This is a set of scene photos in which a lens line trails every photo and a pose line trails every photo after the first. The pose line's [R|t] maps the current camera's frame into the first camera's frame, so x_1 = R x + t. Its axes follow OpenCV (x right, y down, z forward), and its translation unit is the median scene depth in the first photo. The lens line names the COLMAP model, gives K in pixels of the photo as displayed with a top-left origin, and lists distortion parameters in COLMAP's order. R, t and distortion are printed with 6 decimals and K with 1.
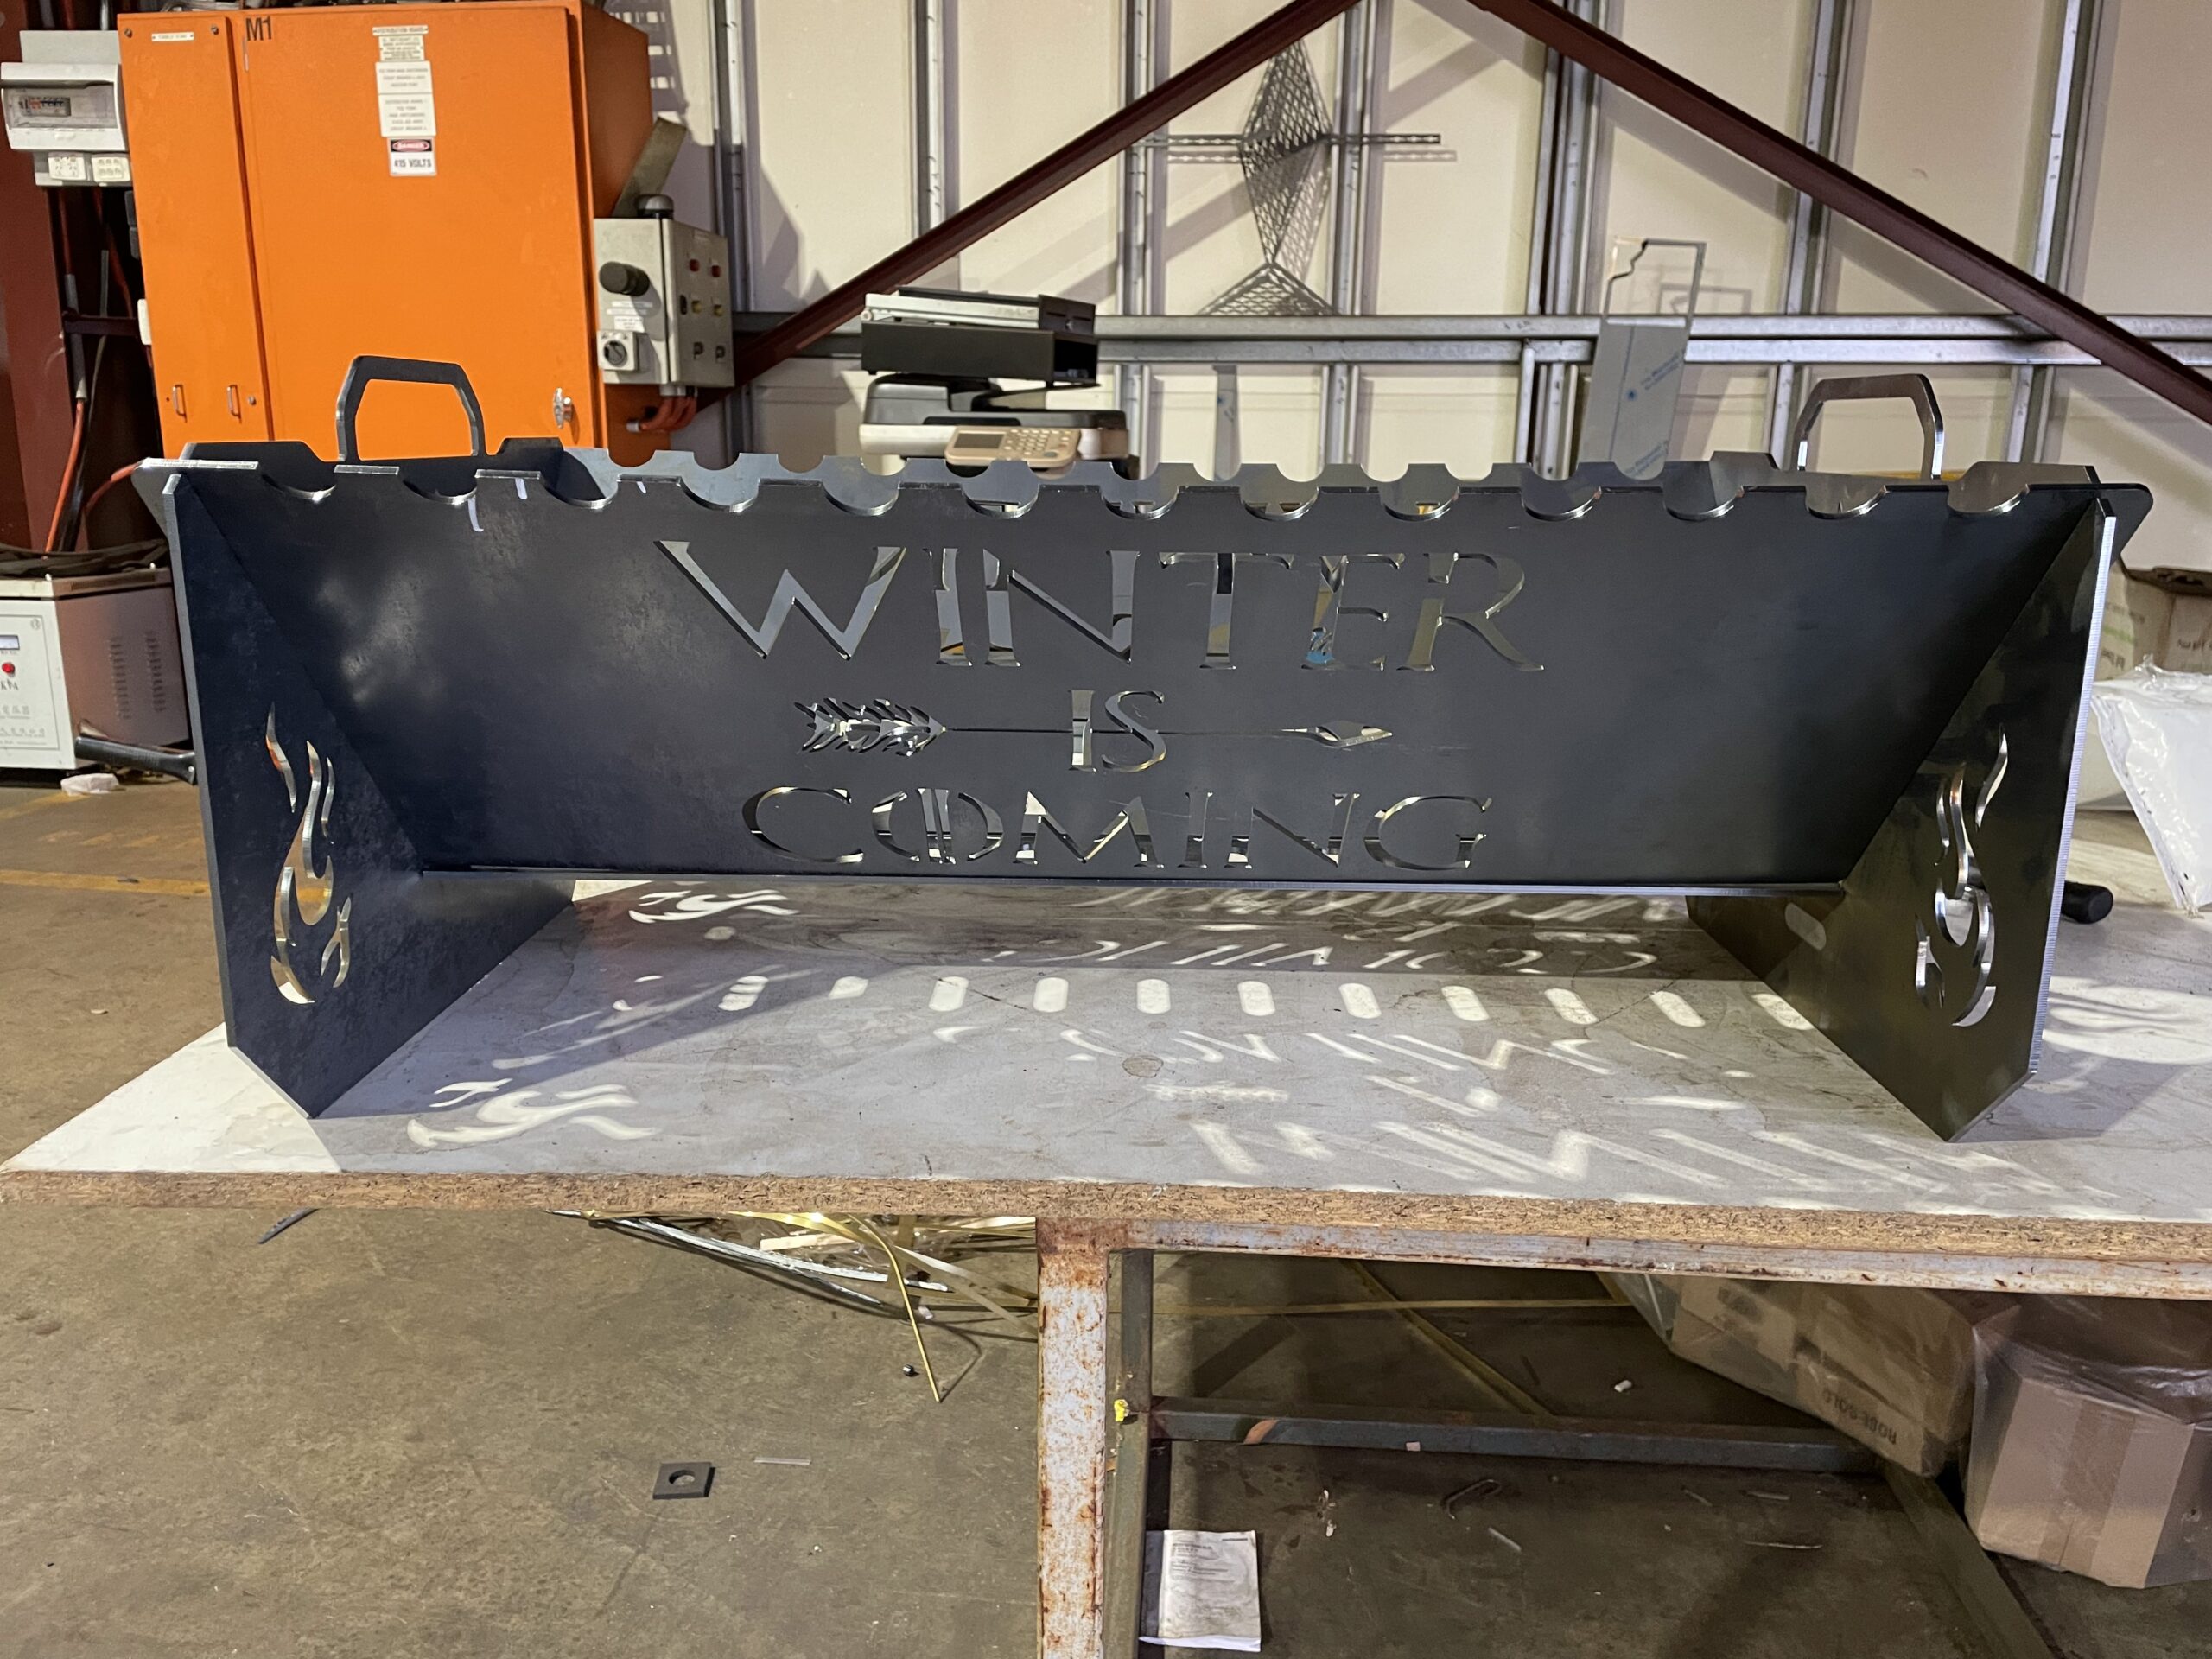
lens RADIAL K [[1673.0, 0, 1106.0], [0, 1673.0, 829.5], [0, 0, 1]] dist [0.082255, -0.107564]
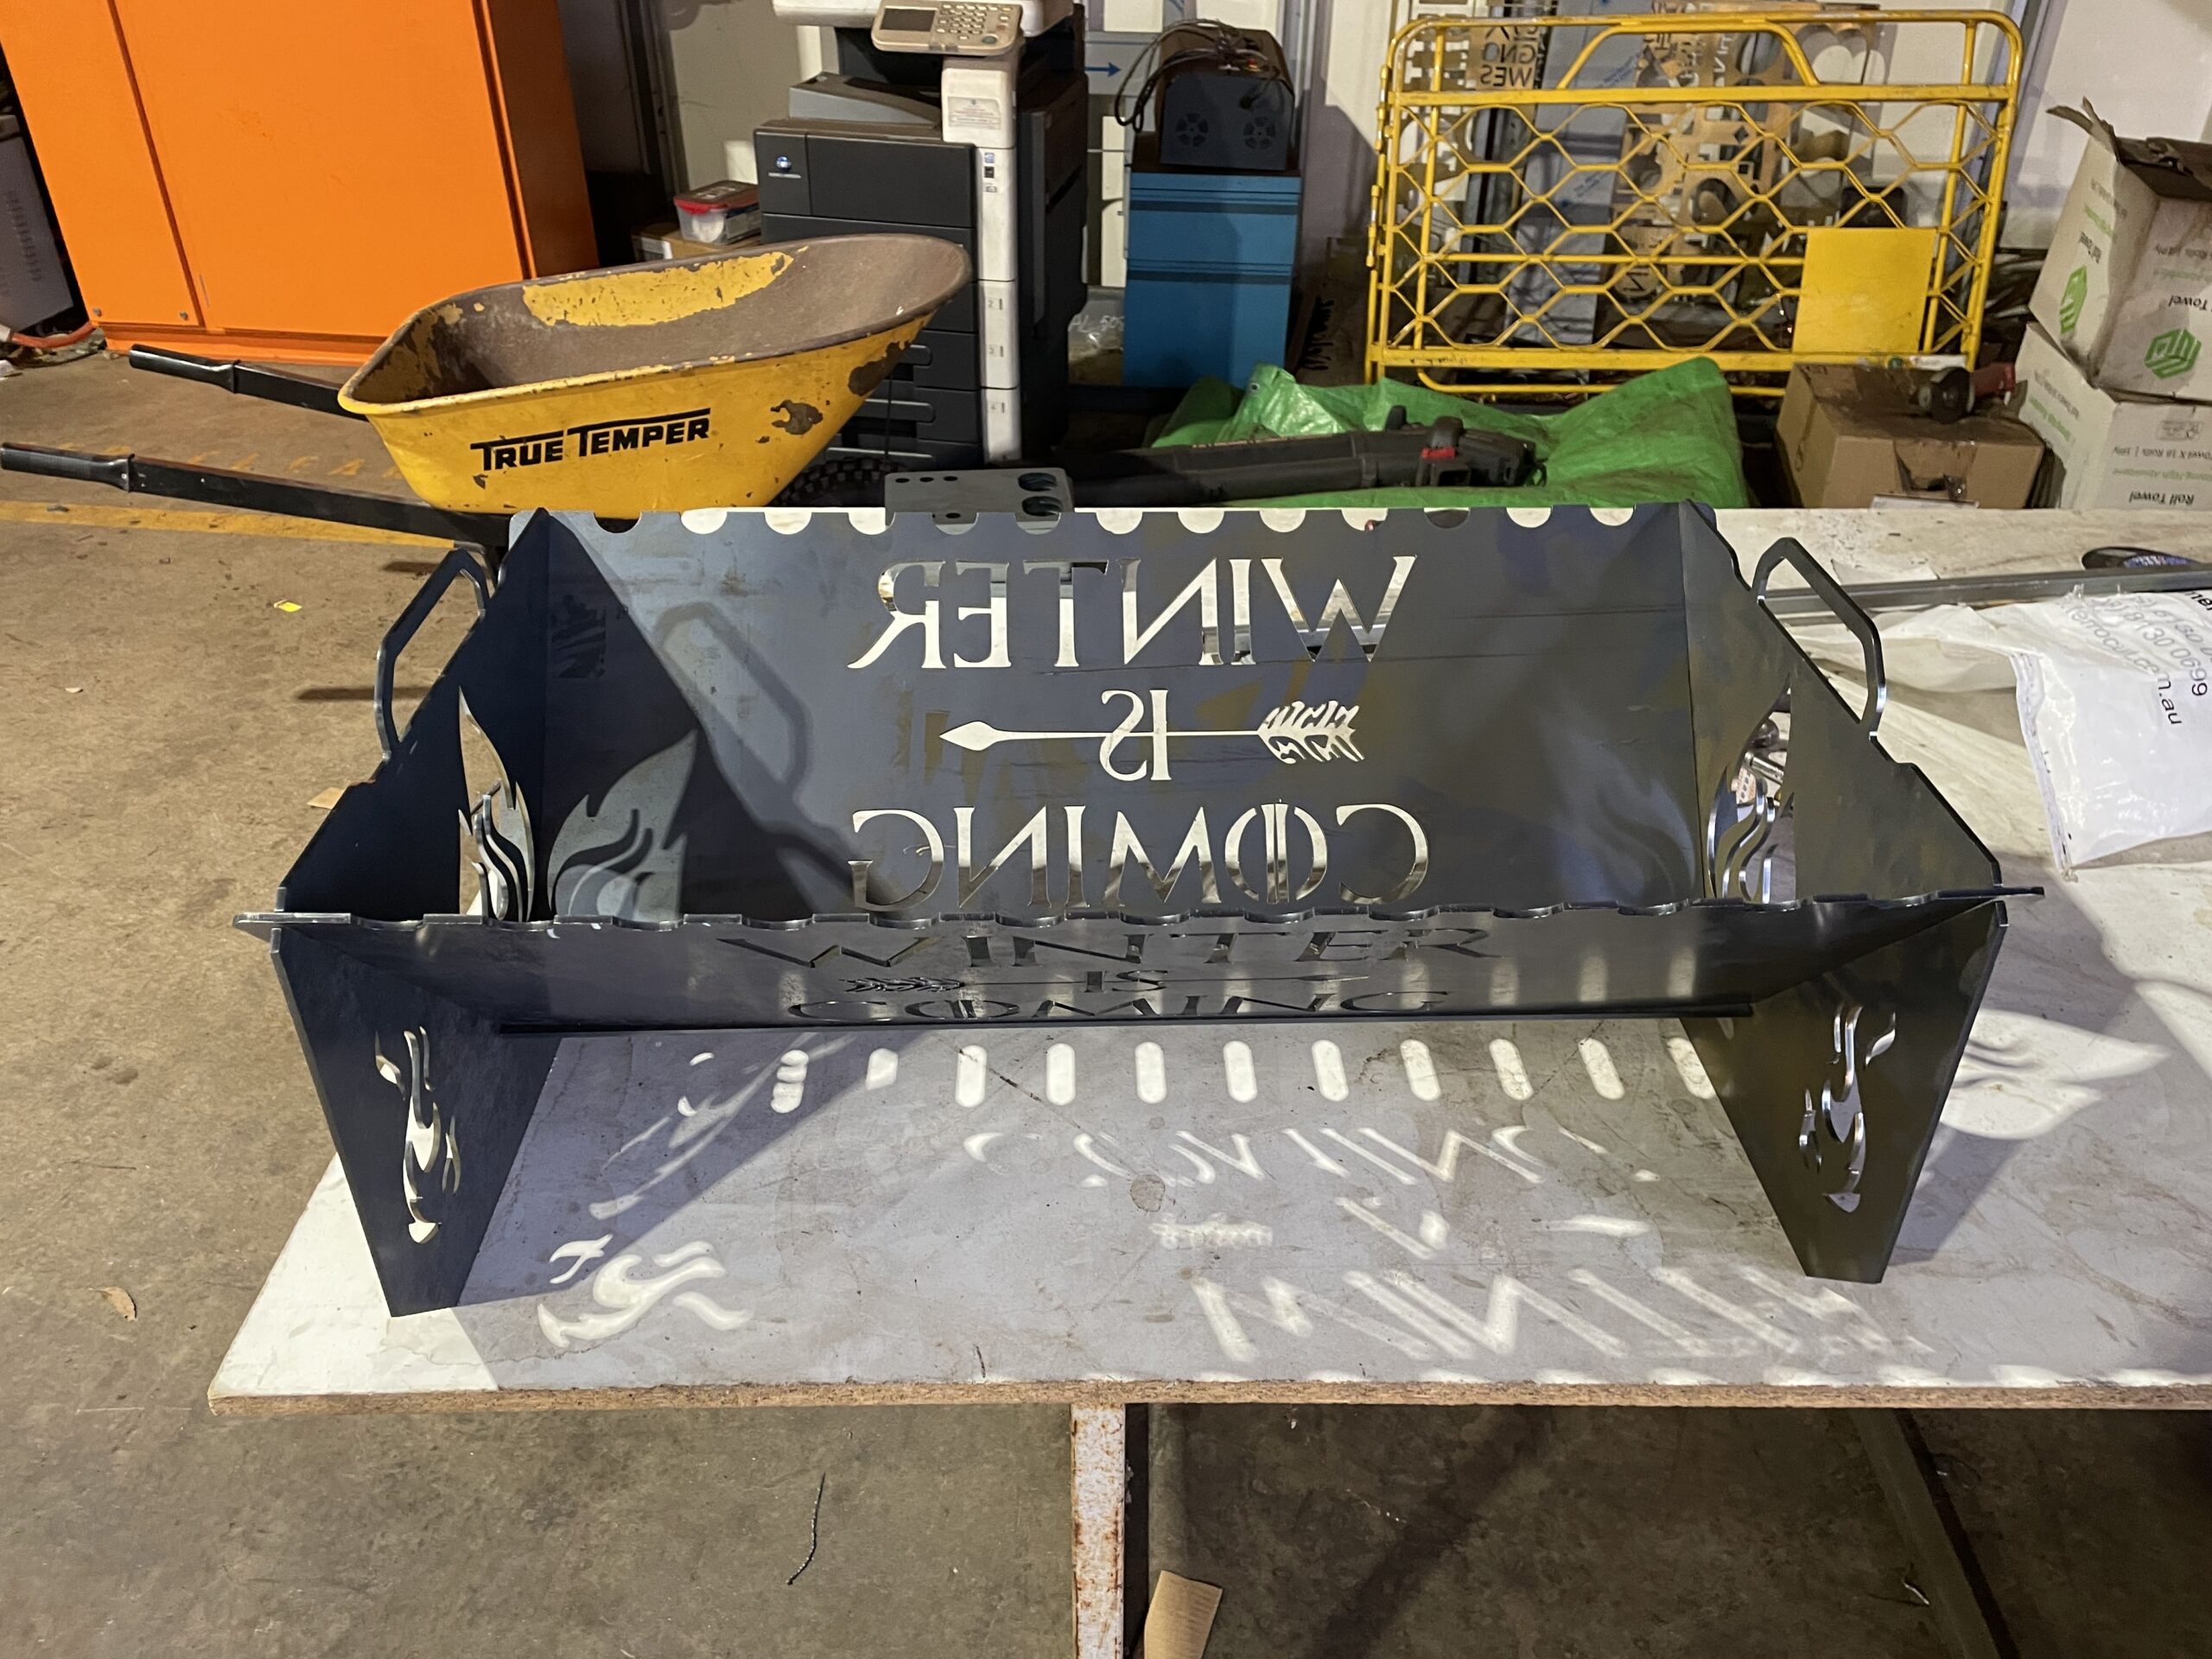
lens RADIAL K [[1670.1, 0, 1112.5], [0, 1670.1, 838.8], [0, 0, 1]] dist [0.079582, -0.100025]
pose [[0.999048, -0.029012, 0.032578, -0.032548], [0.016323, 0.941153, 0.337585, -0.471710], [-0.040455, -0.336732, 0.940731, -0.021132]]
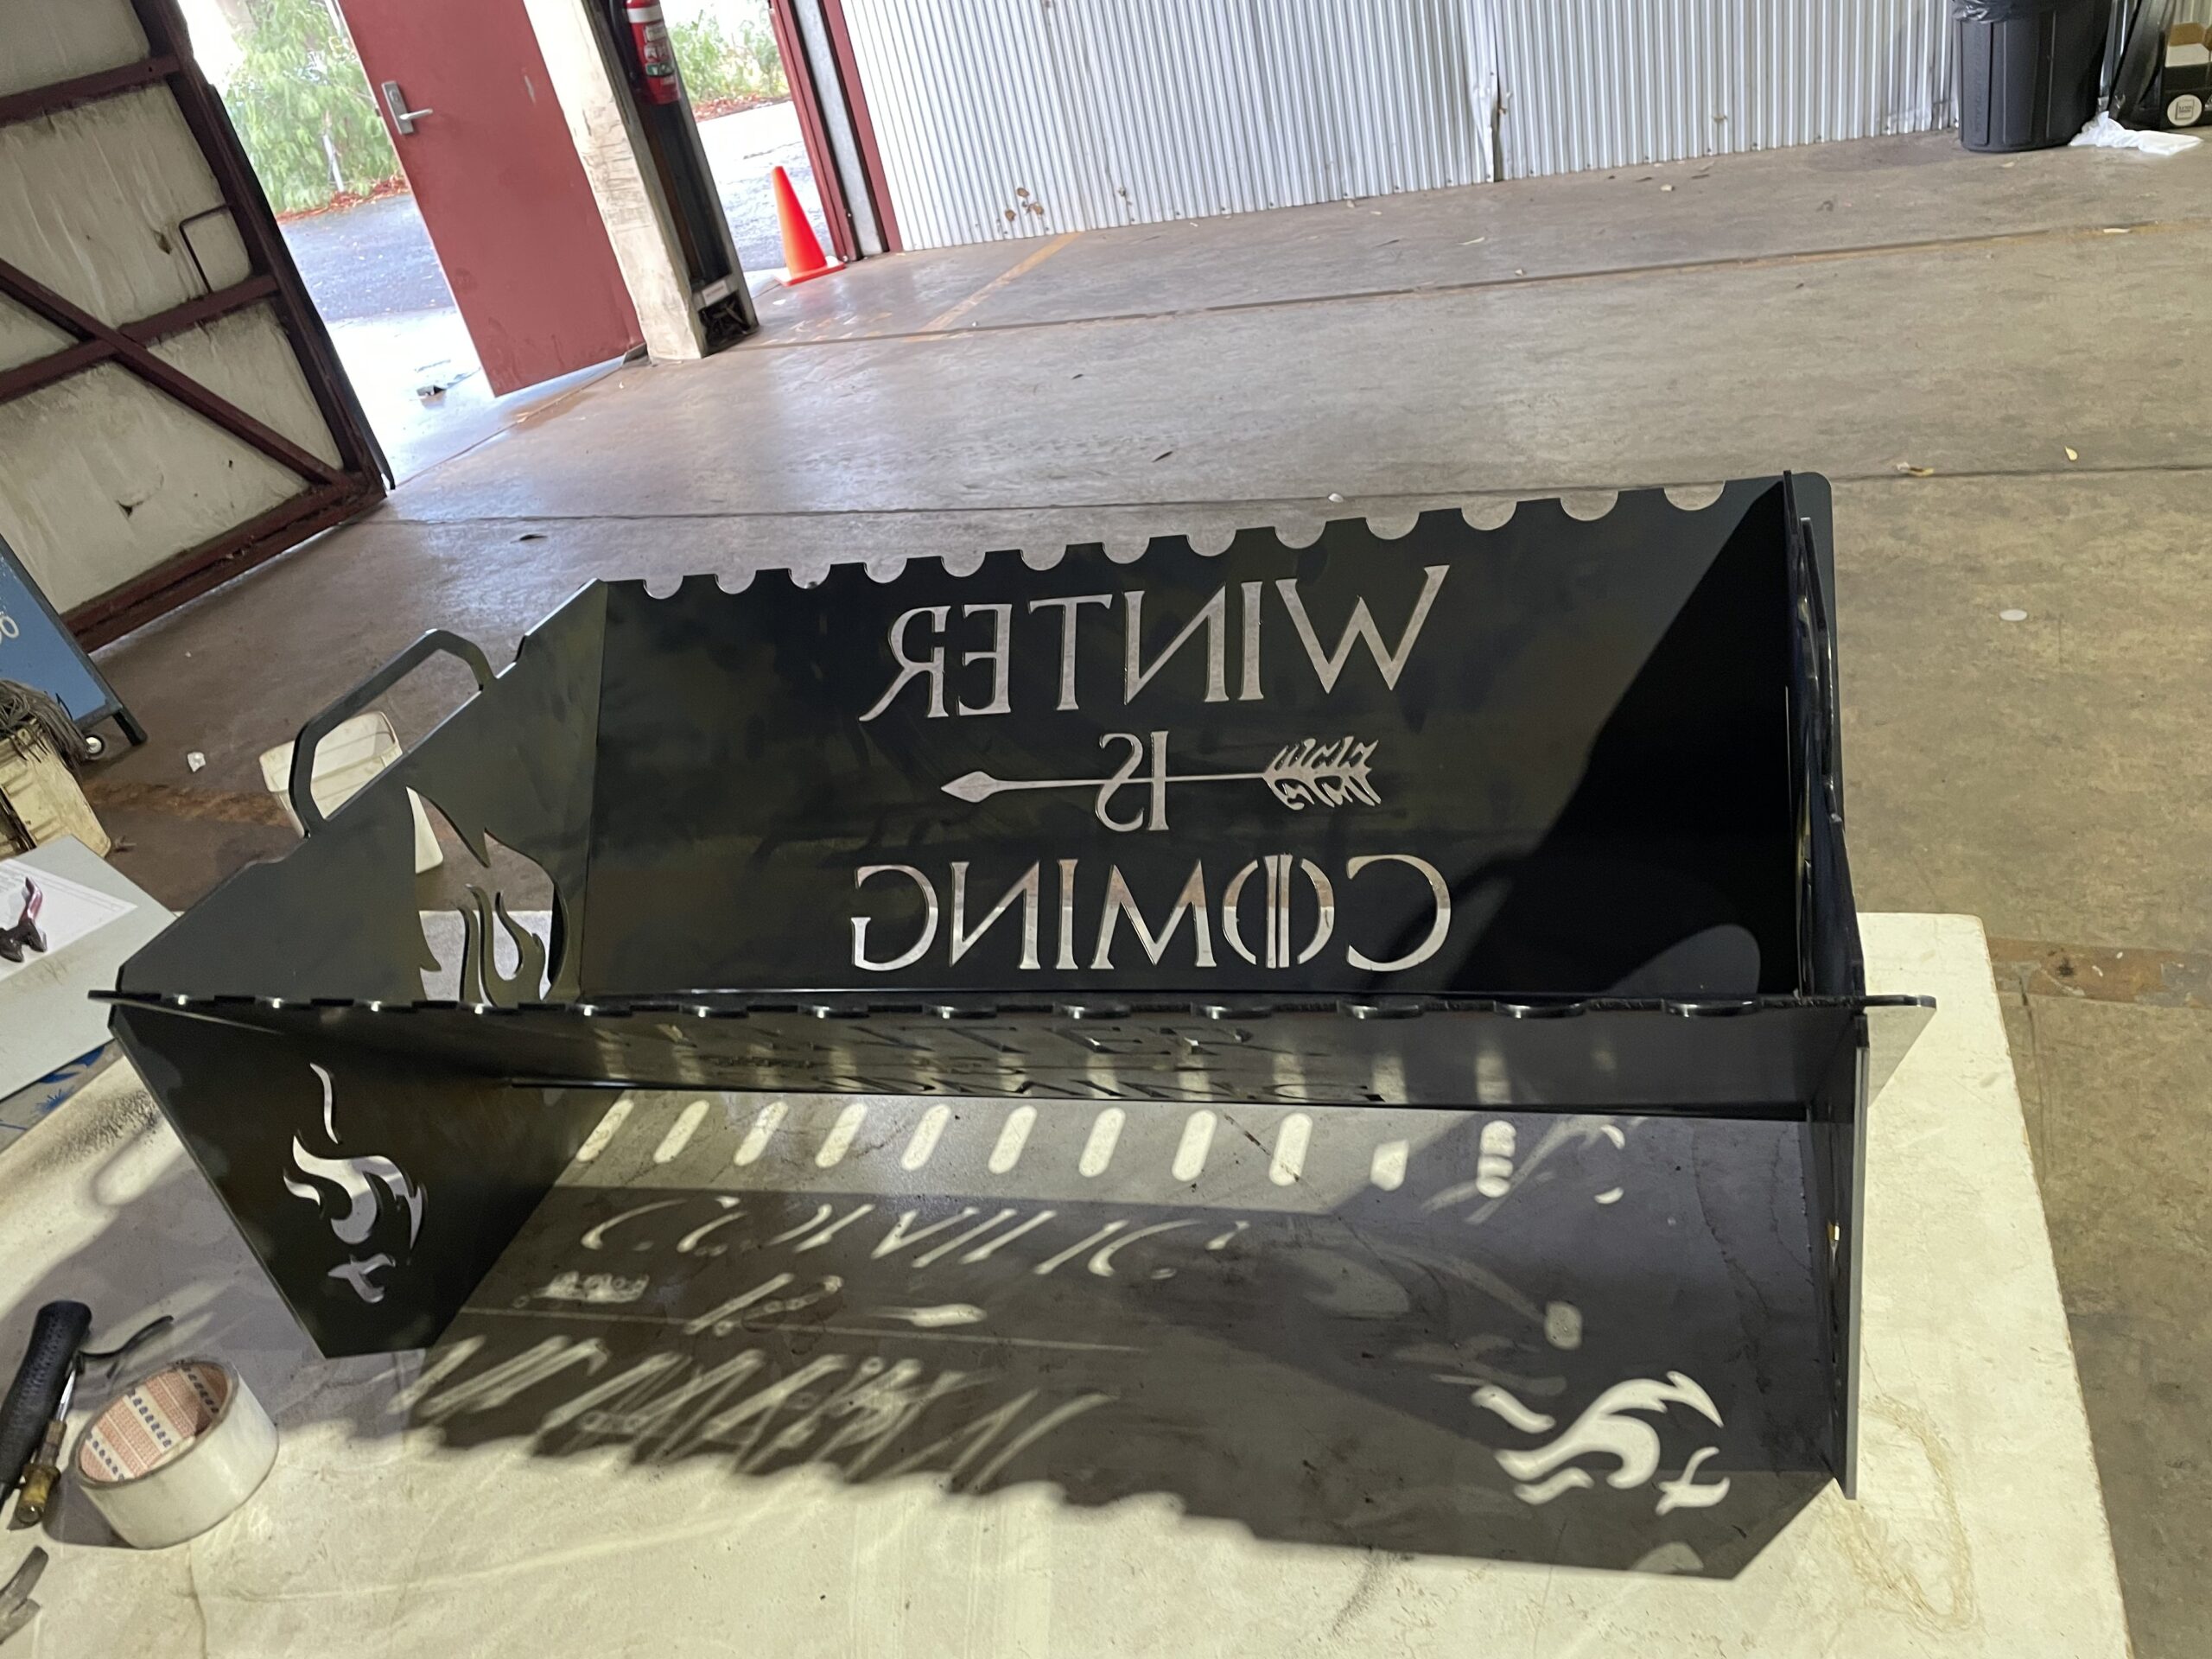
lens RADIAL K [[1670.1, 0, 1112.5], [0, 1670.1, 838.8], [0, 0, 1]] dist [0.079582, -0.100025]
pose [[-0.950095, 0.022518, 0.311147, -0.337530], [0.241351, 0.685007, 0.687397, -0.820670], [-0.197659, 0.728189, -0.656256, 1.680186]]
